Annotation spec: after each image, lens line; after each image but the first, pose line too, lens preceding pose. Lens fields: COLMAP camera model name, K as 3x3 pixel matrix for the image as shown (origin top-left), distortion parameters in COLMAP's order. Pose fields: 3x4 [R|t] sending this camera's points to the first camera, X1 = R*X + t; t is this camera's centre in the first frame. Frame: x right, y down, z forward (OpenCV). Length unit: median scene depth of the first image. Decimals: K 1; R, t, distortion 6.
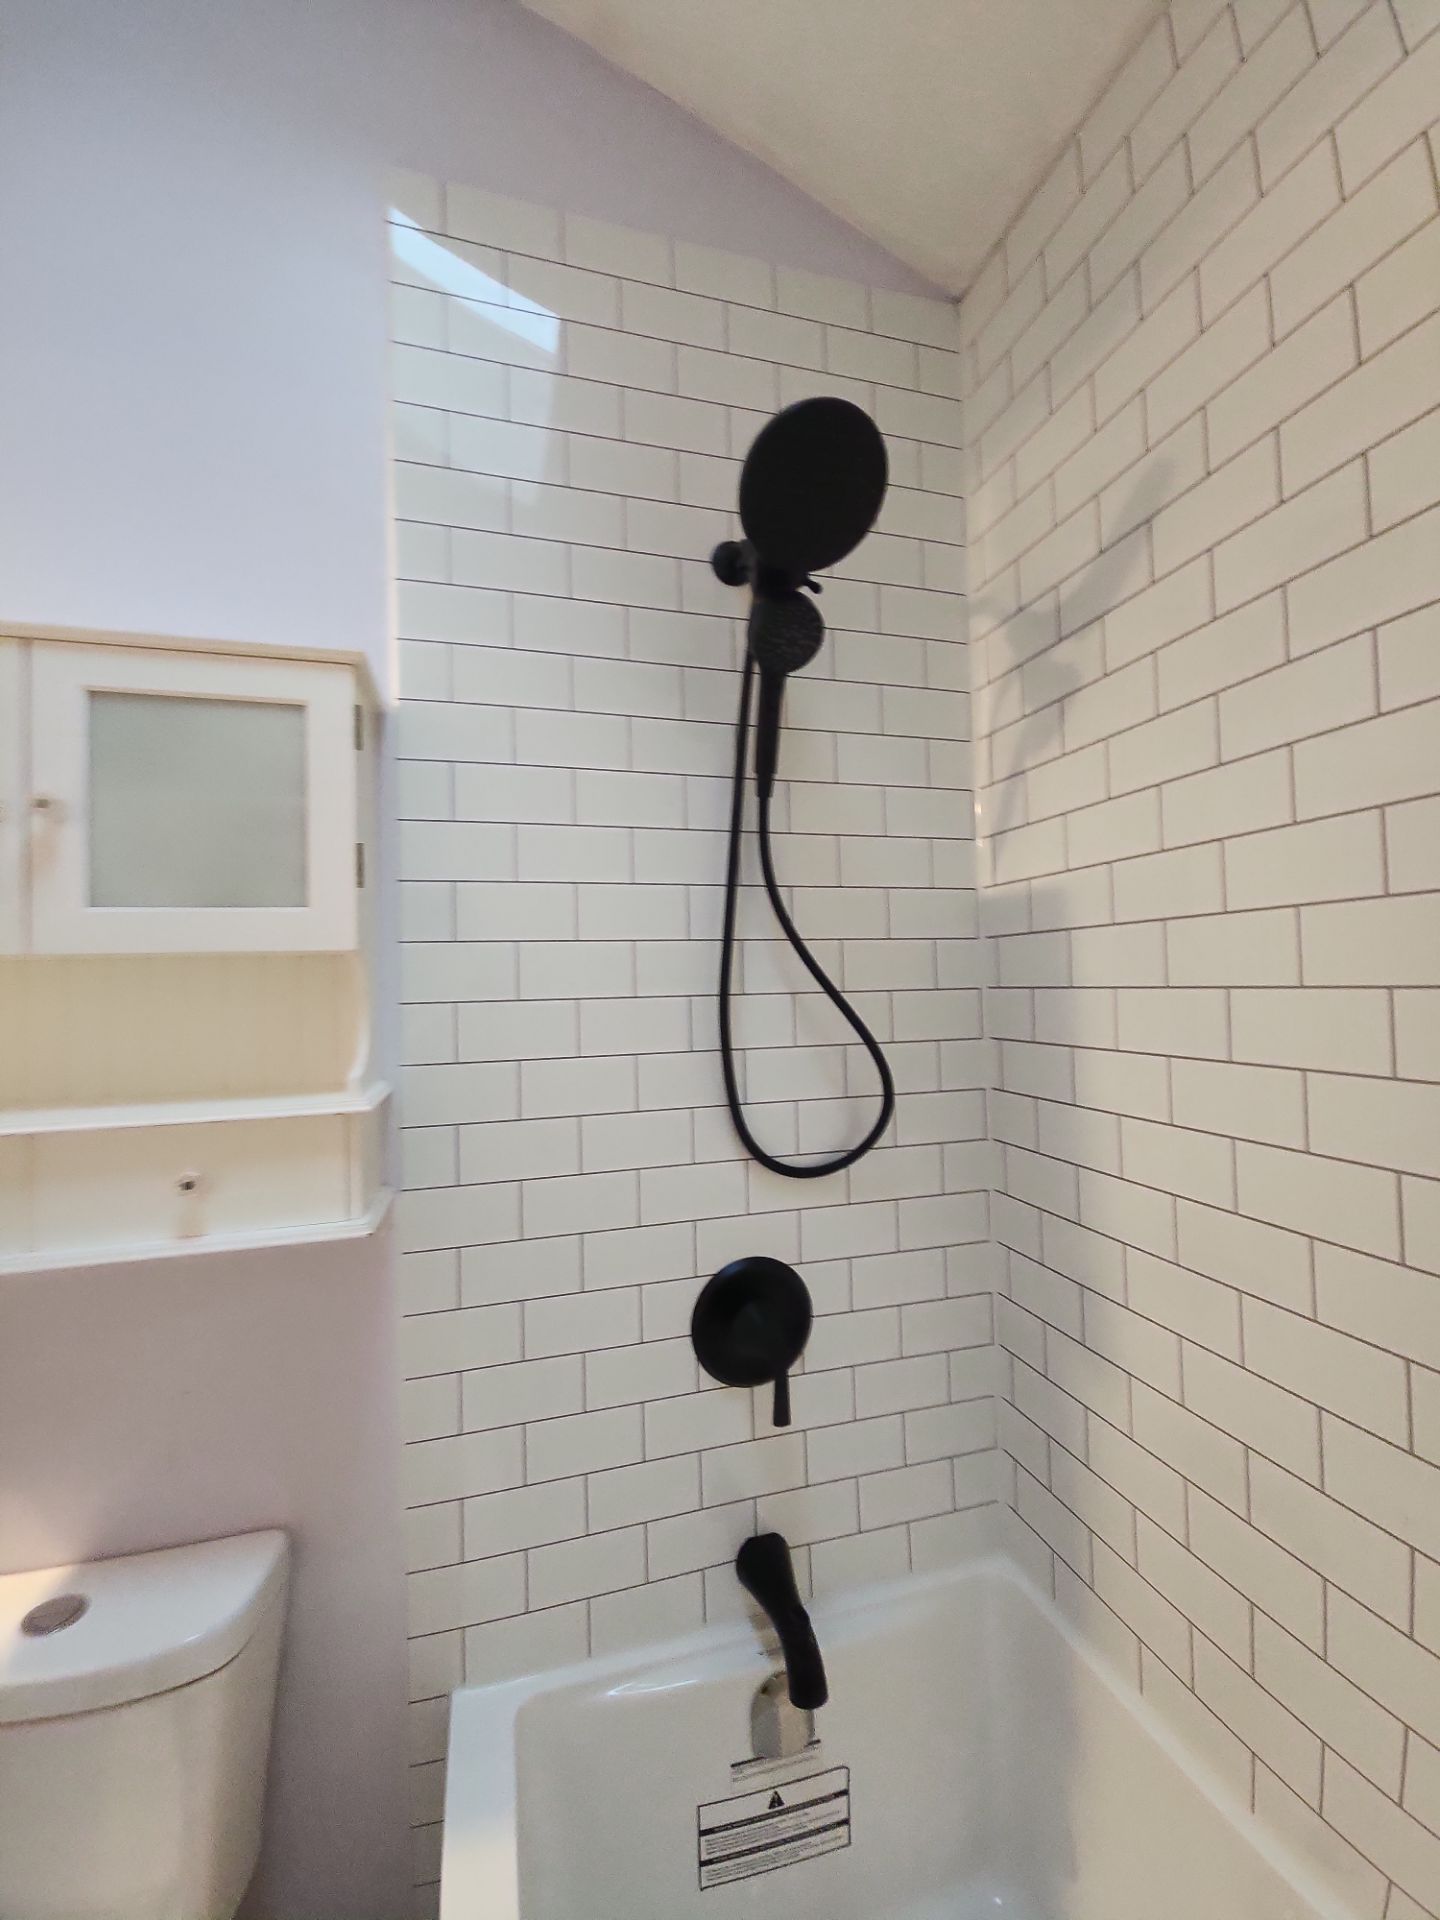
lens RADIAL K [[776.0, 0, 722.2], [0, 776.0, 954.3], [0, 0, 1]] dist [0.009450, -0.008419]
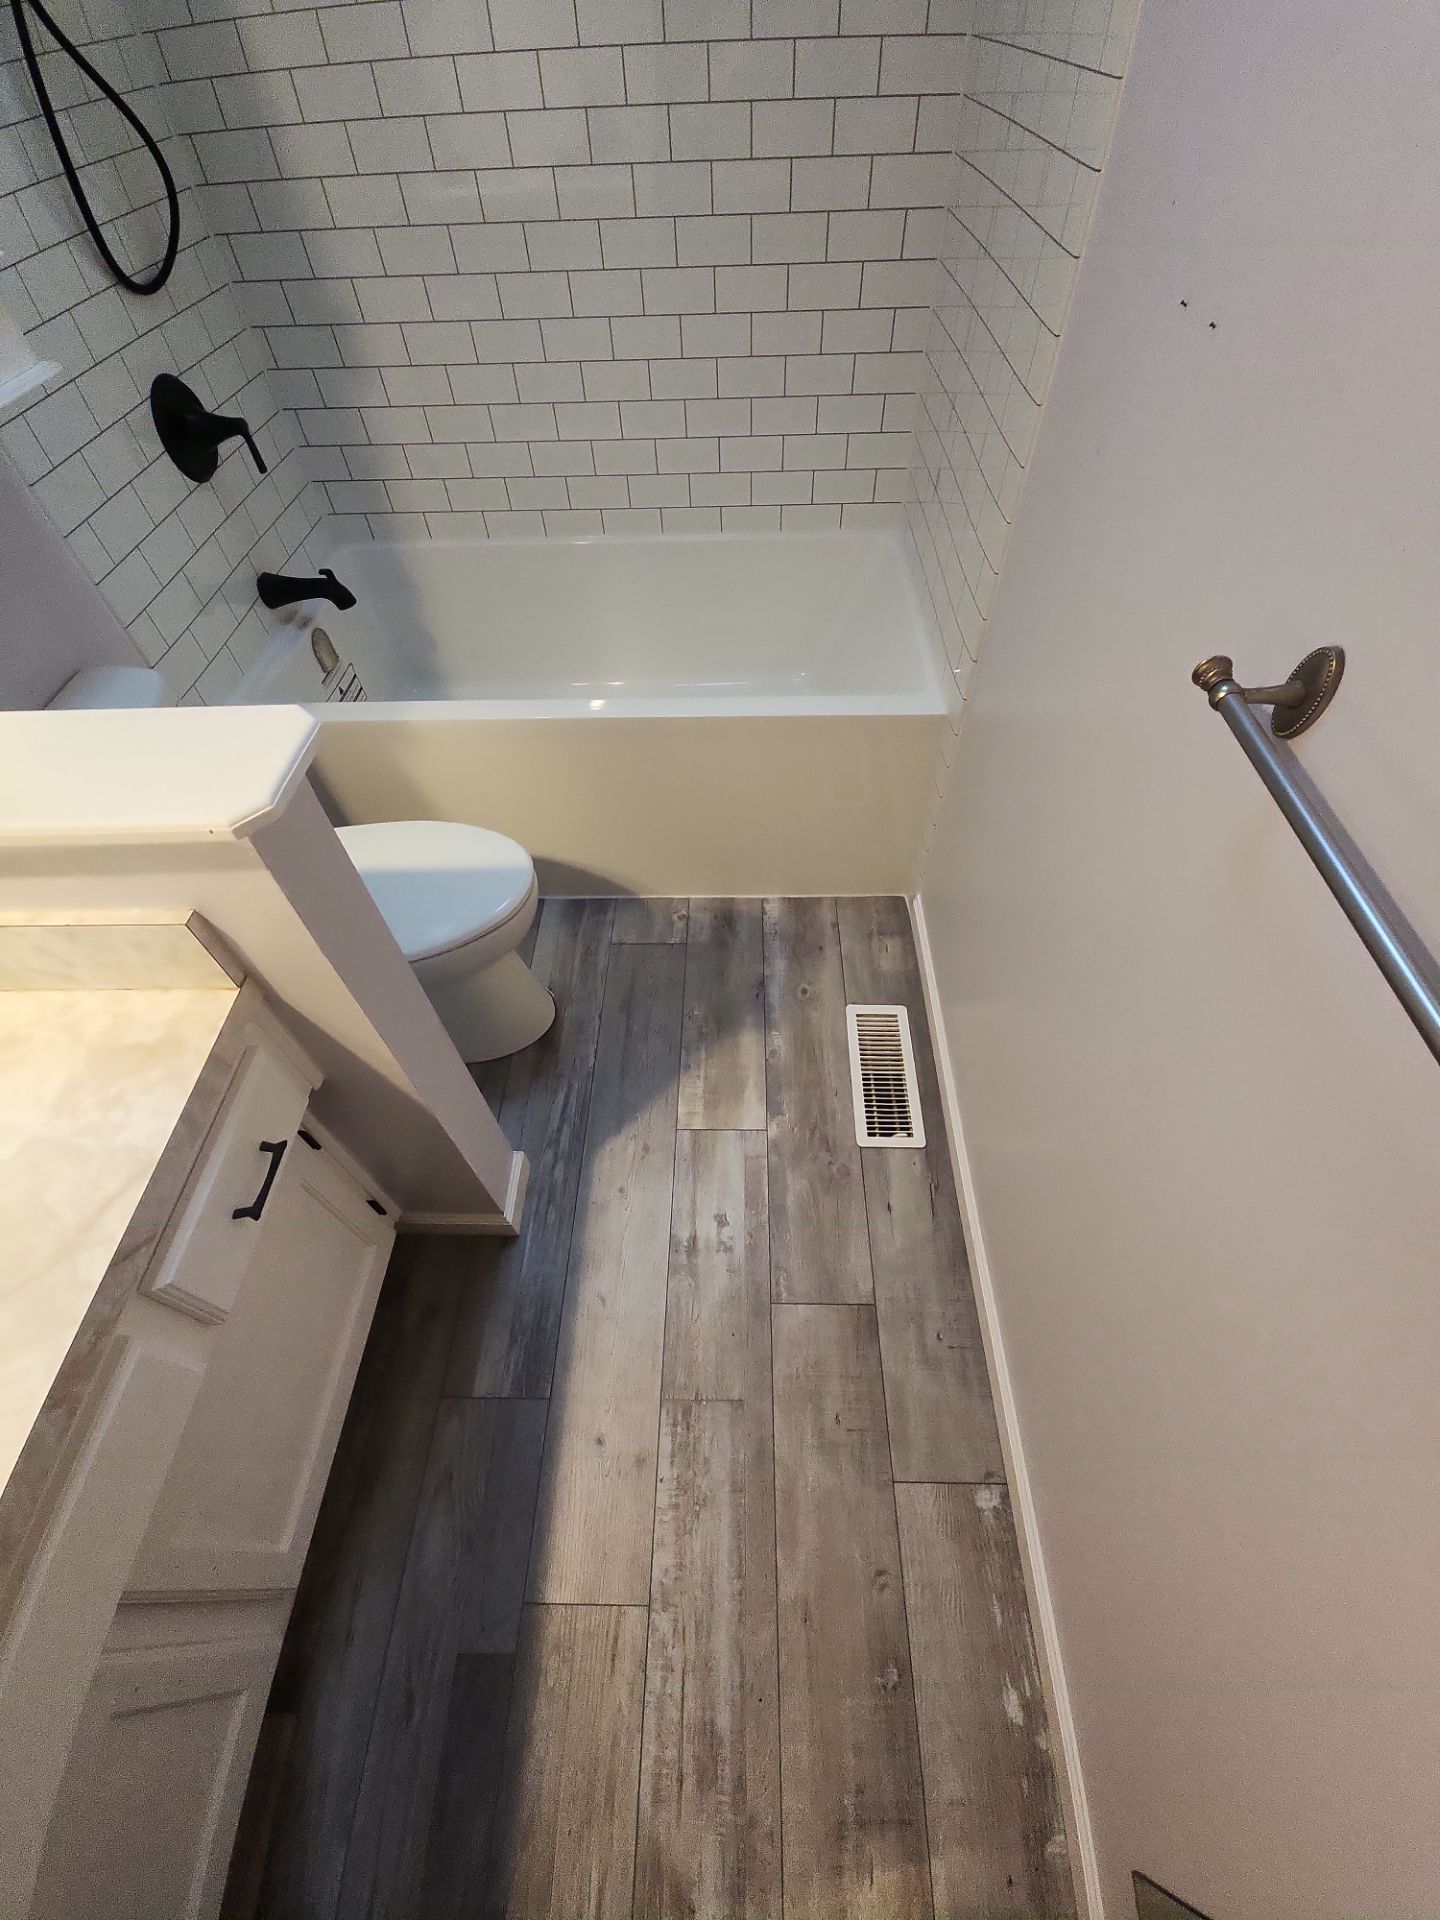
lens RADIAL K [[776.0, 0, 719.0], [0, 776.0, 954.4], [0, 0, 1]] dist [0.009450, -0.008419]
pose [[0.295725, -0.743190, 0.600180, -1.274671], [-0.012330, 0.625259, 0.780320, -0.045217], [-0.955194, -0.238160, 0.175741, -0.409935]]
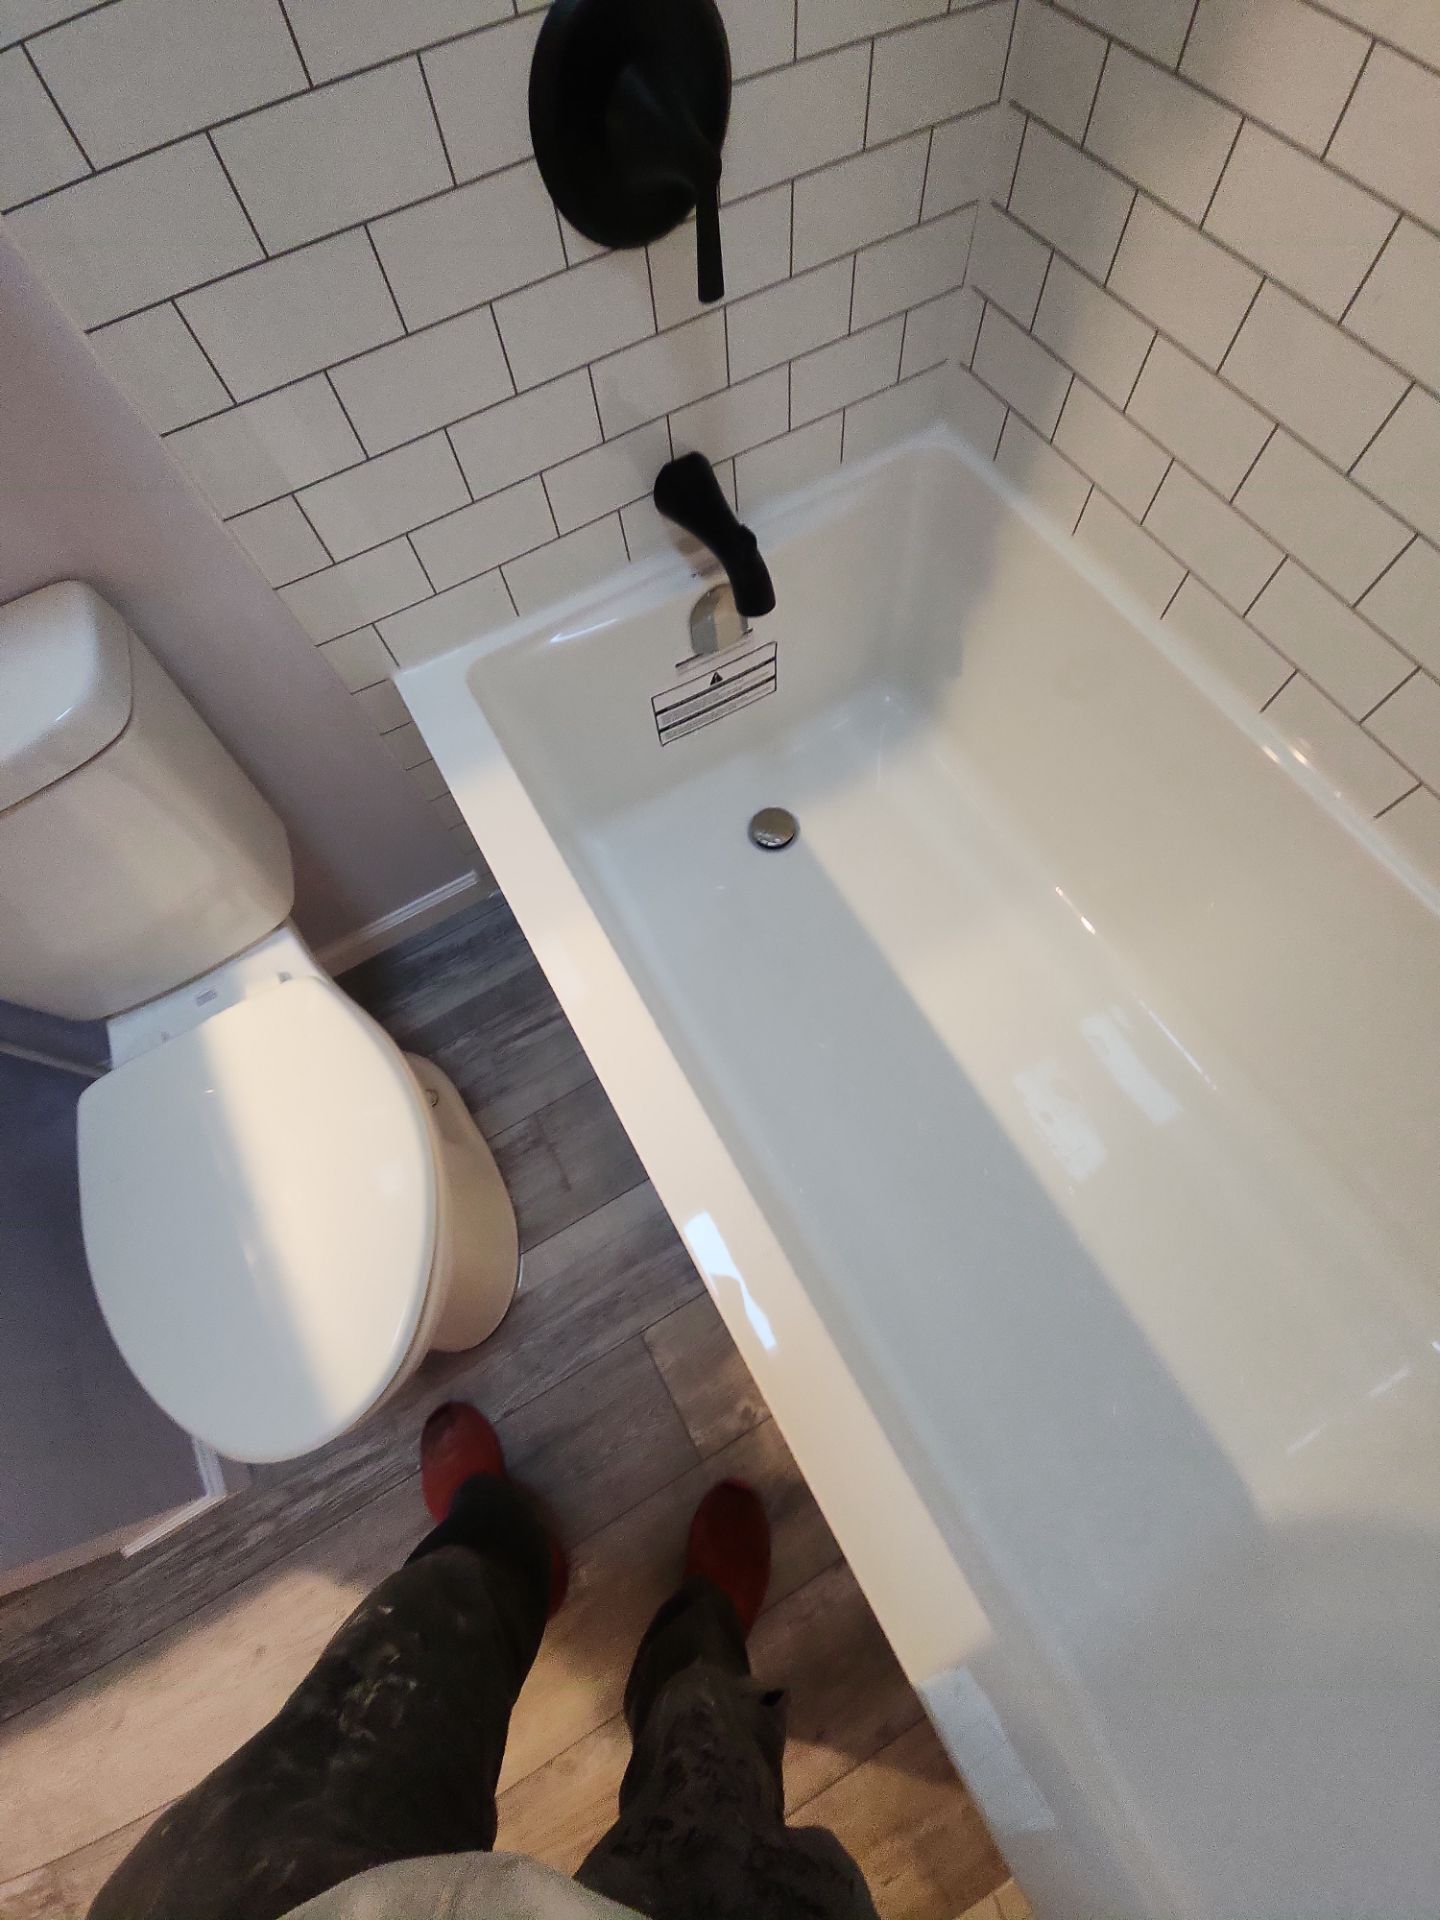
lens RADIAL K [[776.0, 0, 720.9], [0, 776.0, 955.1], [0, 0, 1]] dist [0.009450, -0.008419]
pose [[0.970282, -0.235179, 0.056946, -0.079626], [0.026383, 0.336756, 0.941222, 0.155110], [-0.240533, -0.911749, 0.332953, 0.243404]]
